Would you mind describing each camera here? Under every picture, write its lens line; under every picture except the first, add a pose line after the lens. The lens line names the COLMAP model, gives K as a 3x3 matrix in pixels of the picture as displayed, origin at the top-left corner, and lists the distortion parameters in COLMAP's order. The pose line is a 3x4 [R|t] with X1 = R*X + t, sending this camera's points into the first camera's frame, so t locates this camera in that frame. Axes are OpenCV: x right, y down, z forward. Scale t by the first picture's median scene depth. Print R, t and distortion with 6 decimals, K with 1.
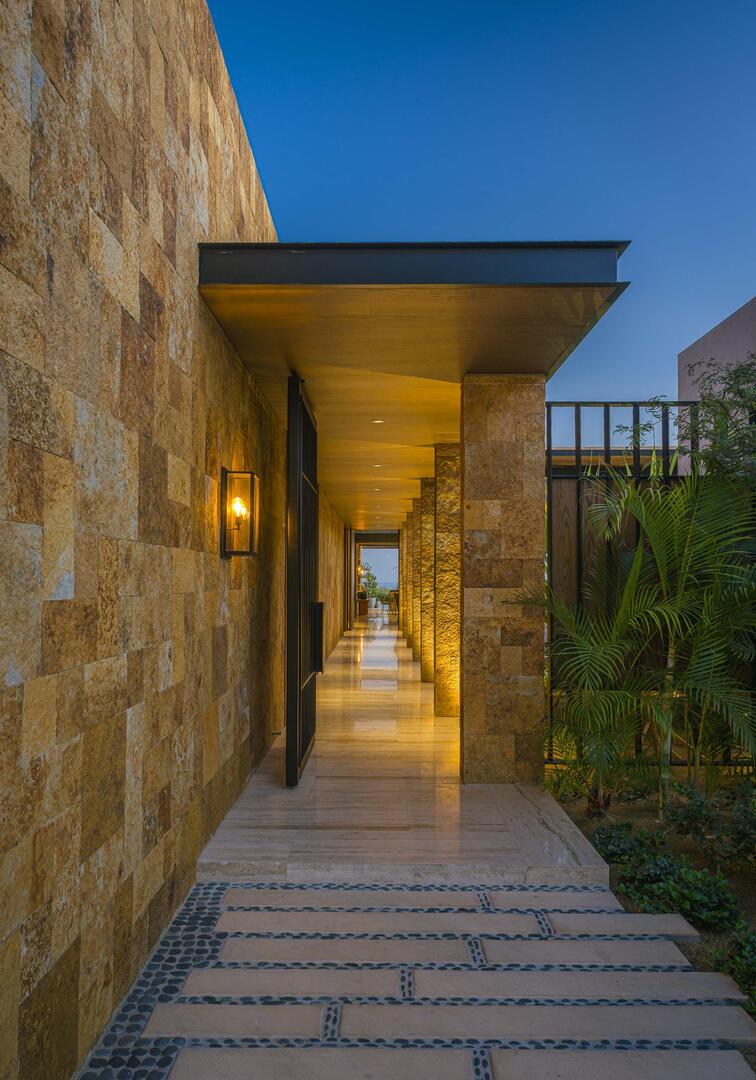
lens RADIAL K [[765.4, 0, 377.8], [0, 765.4, 542.6], [0, 0, 1]] dist [-0.001079, -0.000063]
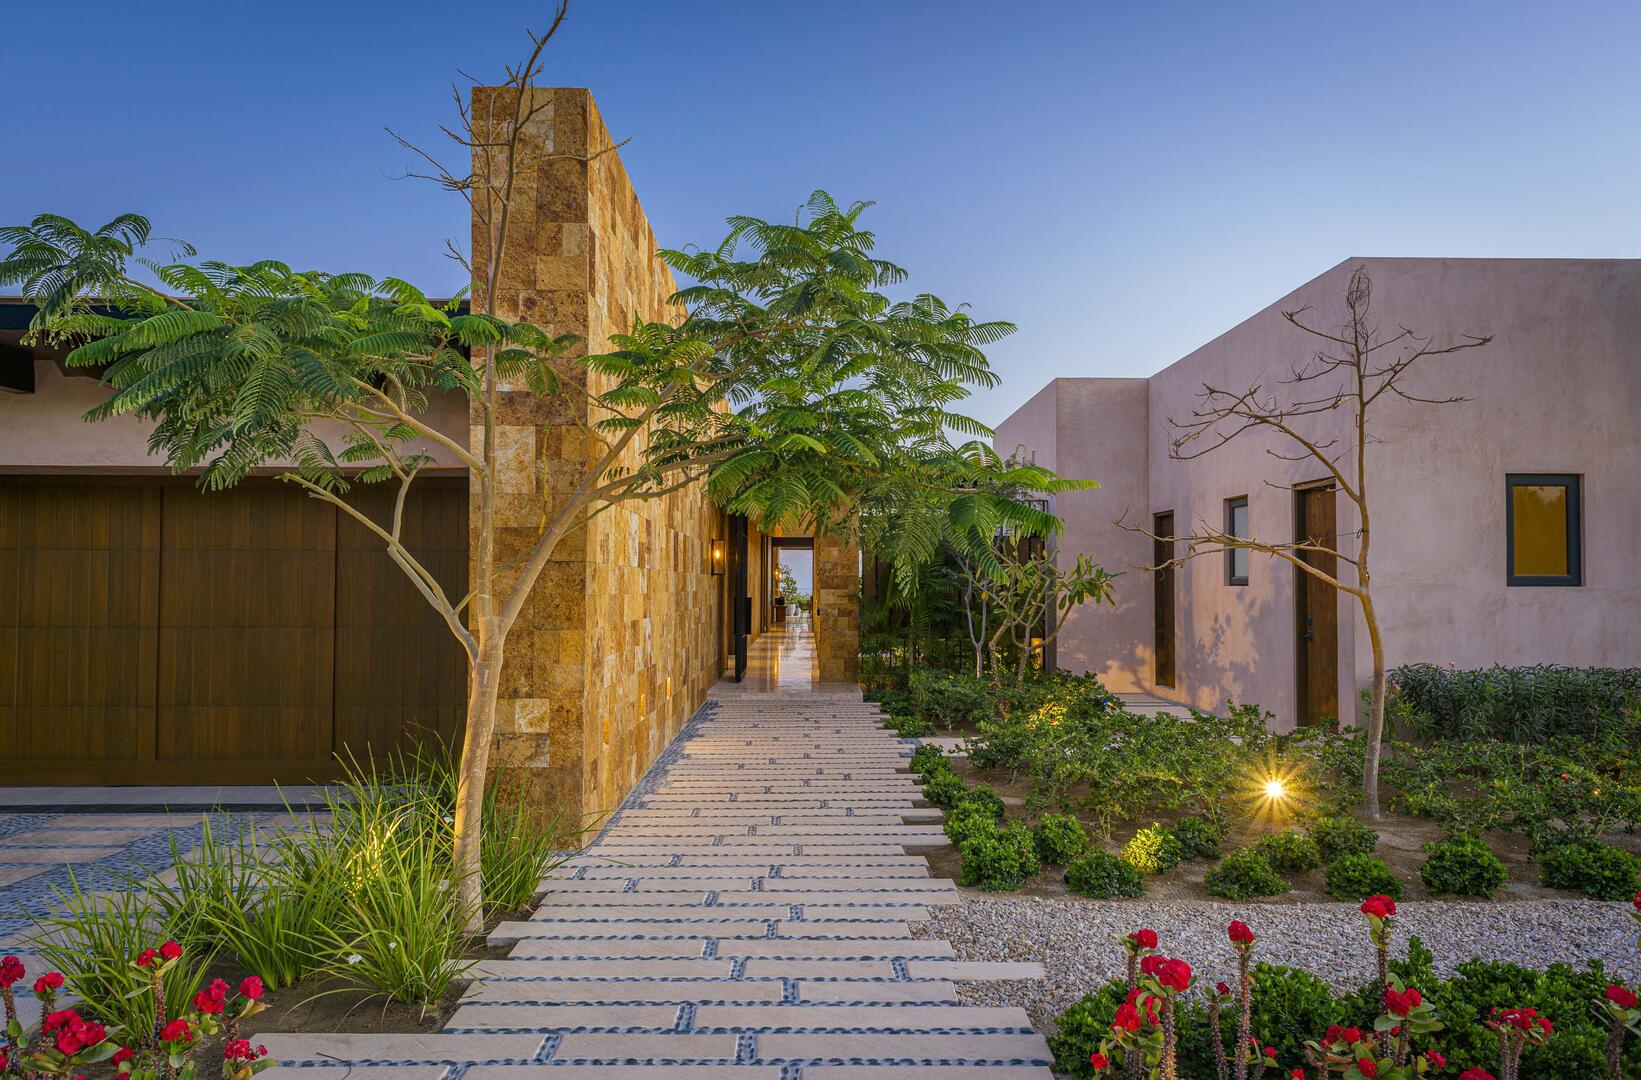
lens RADIAL K [[1112.4, 0, 824.6], [0, 1112.4, 514.5], [0, 0, 1]] dist [0.005087, 0.000571]
pose [[0.999882, -0.000710, 0.015337, 0.075286], [0.000912, 0.999912, -0.013203, -0.102731], [-0.015326, 0.013215, 0.999795, -1.989066]]
